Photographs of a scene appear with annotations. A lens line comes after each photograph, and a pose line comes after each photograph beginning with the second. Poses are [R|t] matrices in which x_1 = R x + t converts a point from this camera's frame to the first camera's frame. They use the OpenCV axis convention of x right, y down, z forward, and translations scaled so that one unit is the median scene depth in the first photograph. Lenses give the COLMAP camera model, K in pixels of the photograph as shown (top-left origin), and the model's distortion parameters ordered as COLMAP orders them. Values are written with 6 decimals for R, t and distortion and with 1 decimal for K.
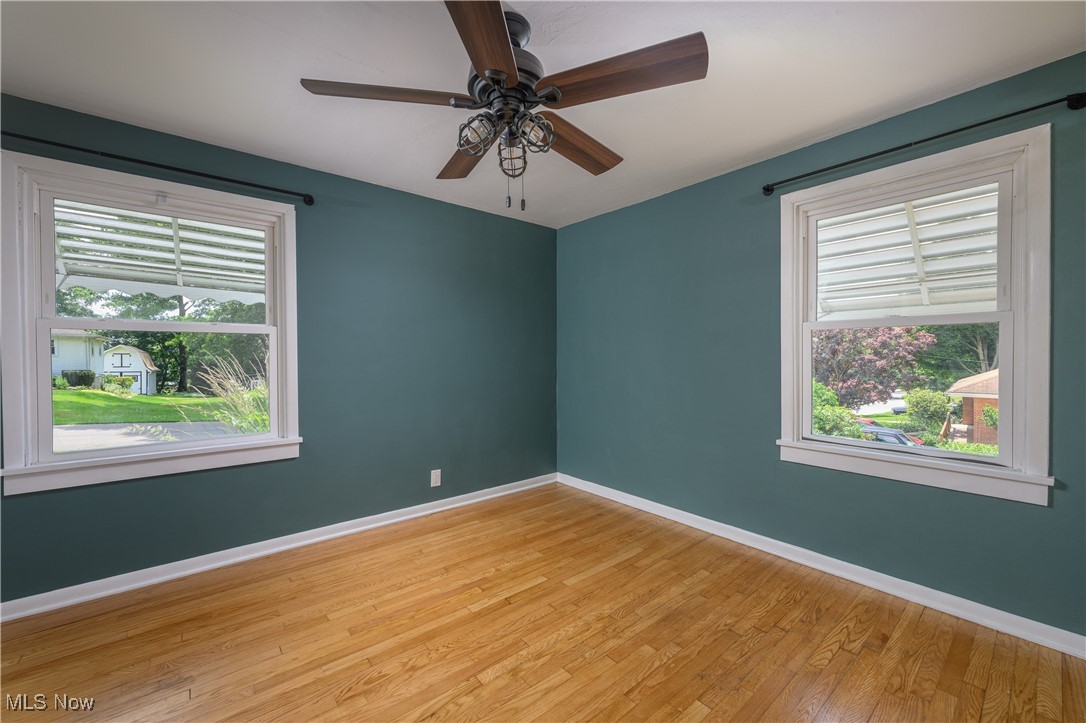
lens RADIAL K [[427.5, 0, 538.2], [0, 427.5, 360.9], [0, 0, 1]] dist [0.001337, 0.000278]
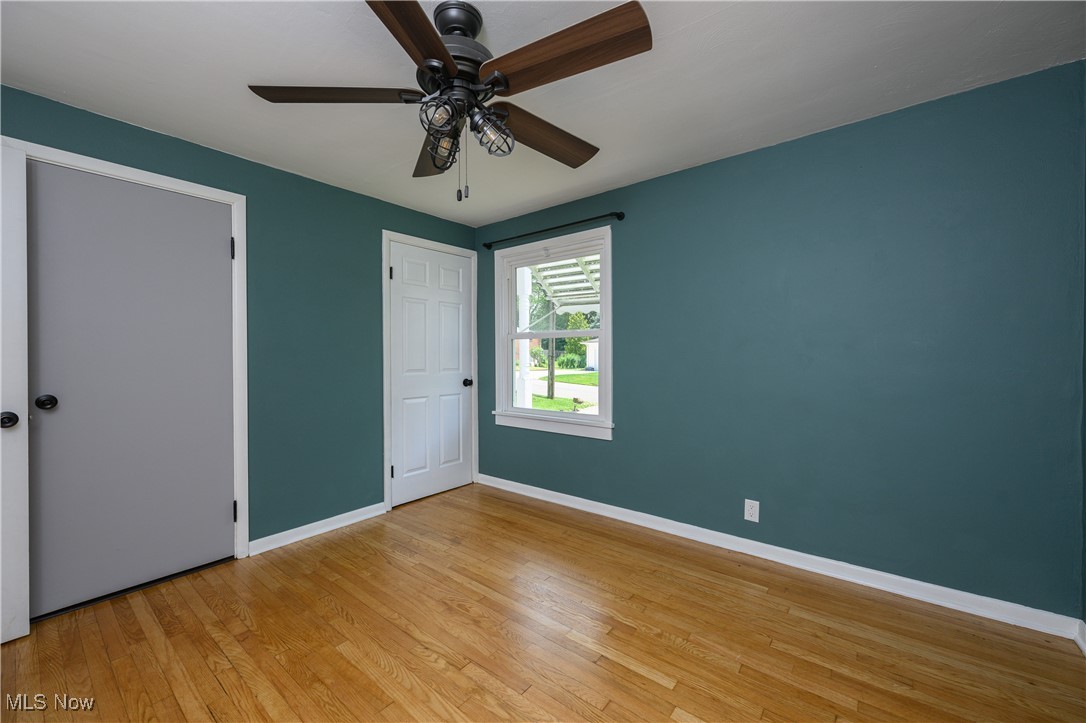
lens RADIAL K [[427.5, 0, 539.0], [0, 427.5, 359.8], [0, 0, 1]] dist [0.001337, 0.000278]
pose [[0.207337, 0.011245, -0.978205, 0.620418], [-0.007864, 0.999921, 0.009828, -0.005348], [0.978238, 0.005655, 0.207409, 0.654246]]
